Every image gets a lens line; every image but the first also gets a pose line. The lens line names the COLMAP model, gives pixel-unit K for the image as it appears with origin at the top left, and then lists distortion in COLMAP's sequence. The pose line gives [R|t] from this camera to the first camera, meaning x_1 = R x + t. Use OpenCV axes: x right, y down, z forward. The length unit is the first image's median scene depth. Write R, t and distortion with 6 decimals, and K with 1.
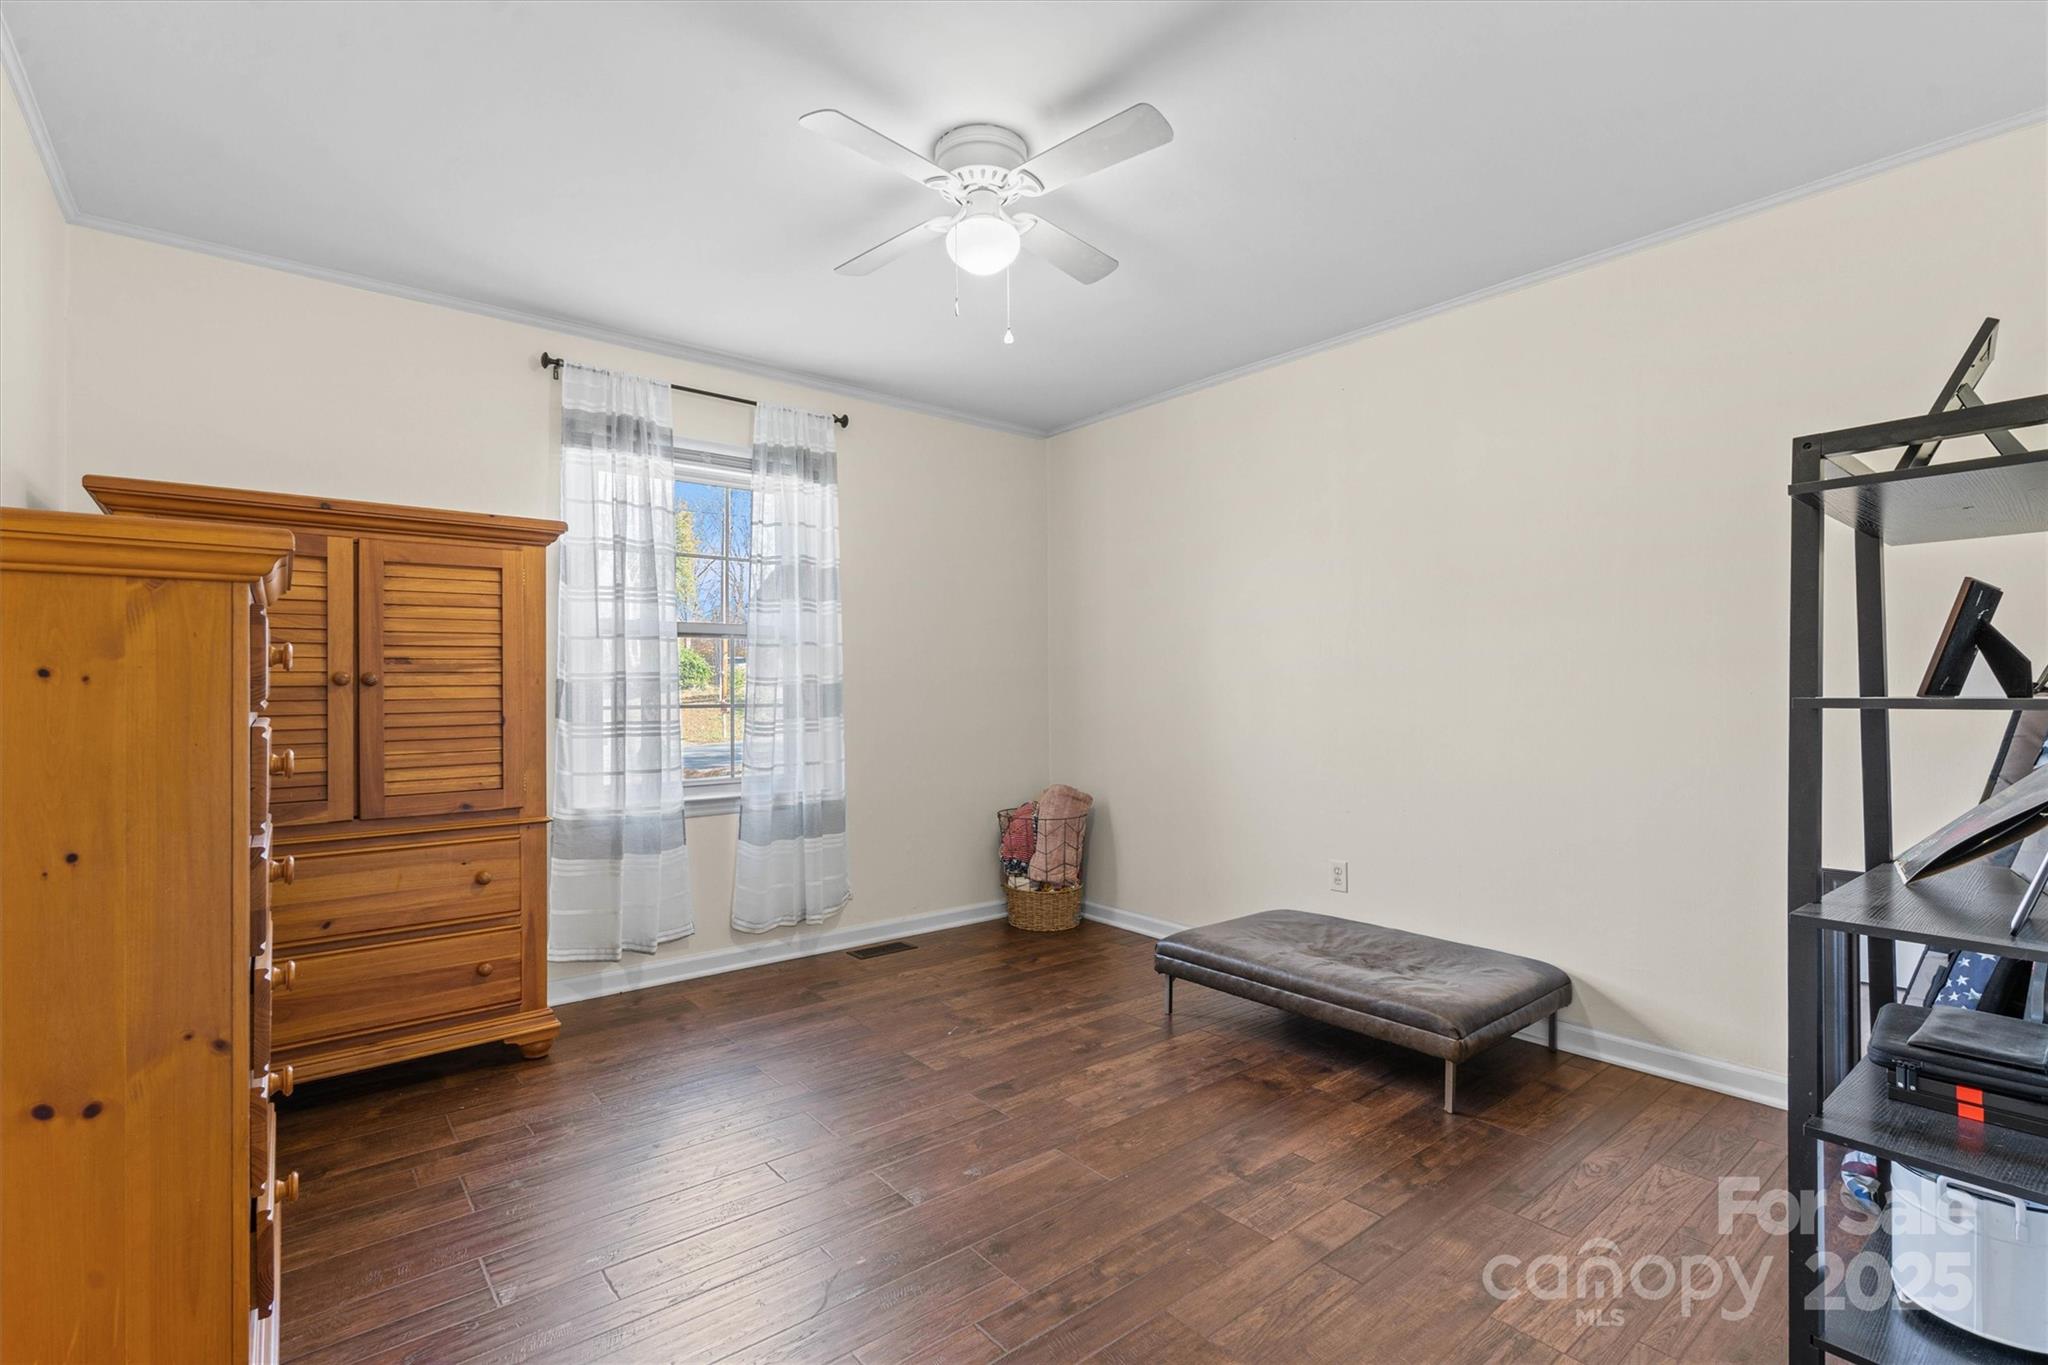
lens RADIAL K [[934.8, 0, 1003.0], [0, 934.8, 680.7], [0, 0, 1]] dist [-0.004320, 0.001761]
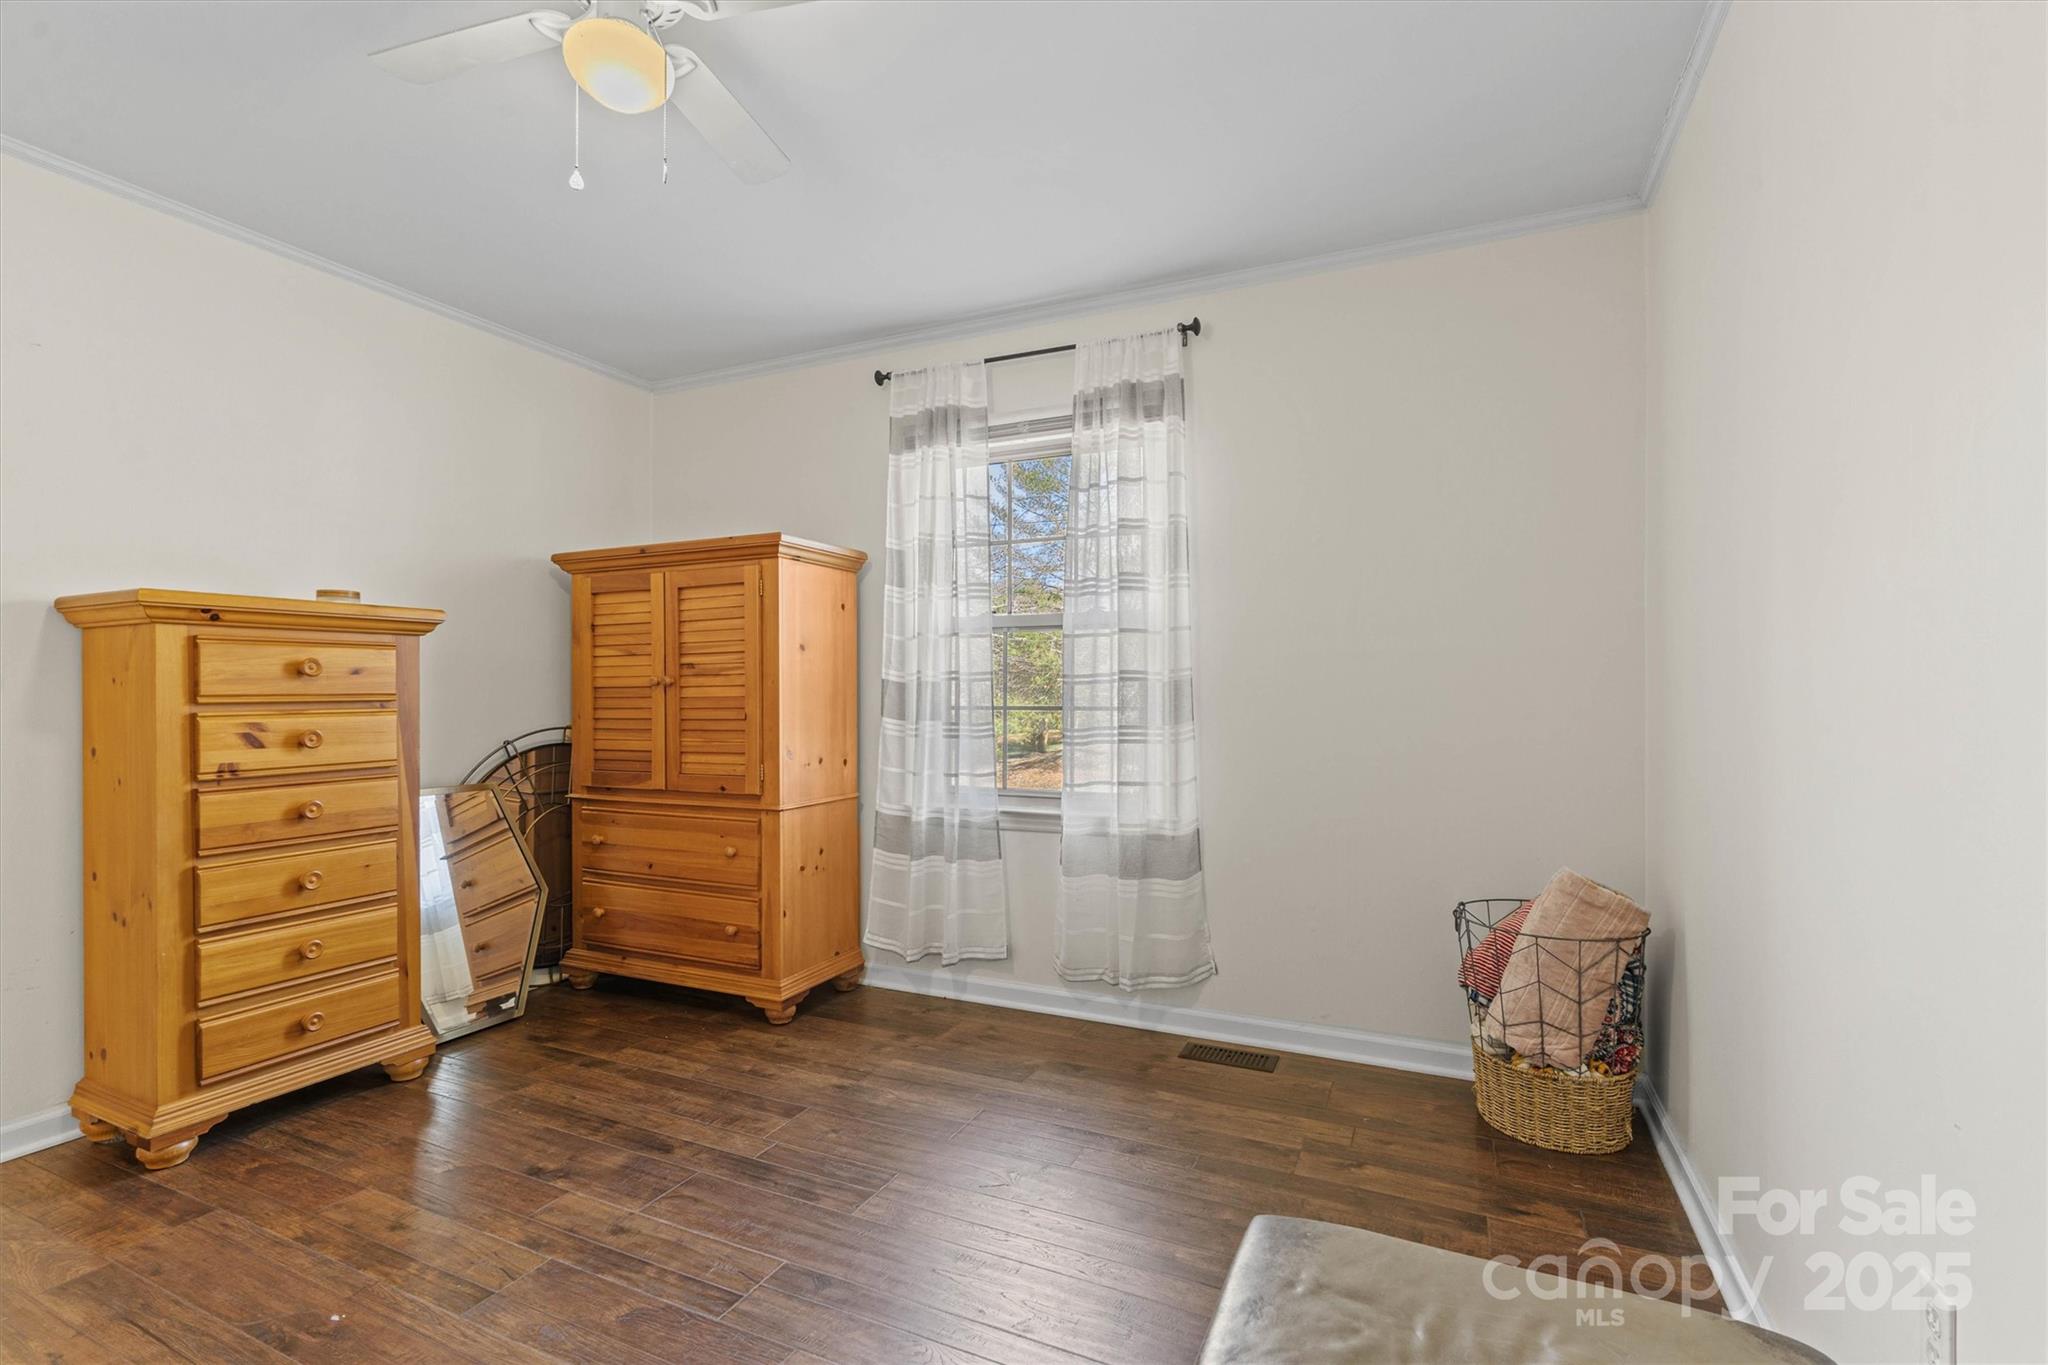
lens RADIAL K [[934.8, 0, 1013.6], [0, 934.8, 694.6], [0, 0, 1]] dist [-0.004320, 0.001761]
pose [[0.444050, 0.005552, -0.895985, 0.491865], [0.007063, 0.999928, 0.009697, 0.005716], [0.895974, -0.010634, 0.443979, 0.617423]]
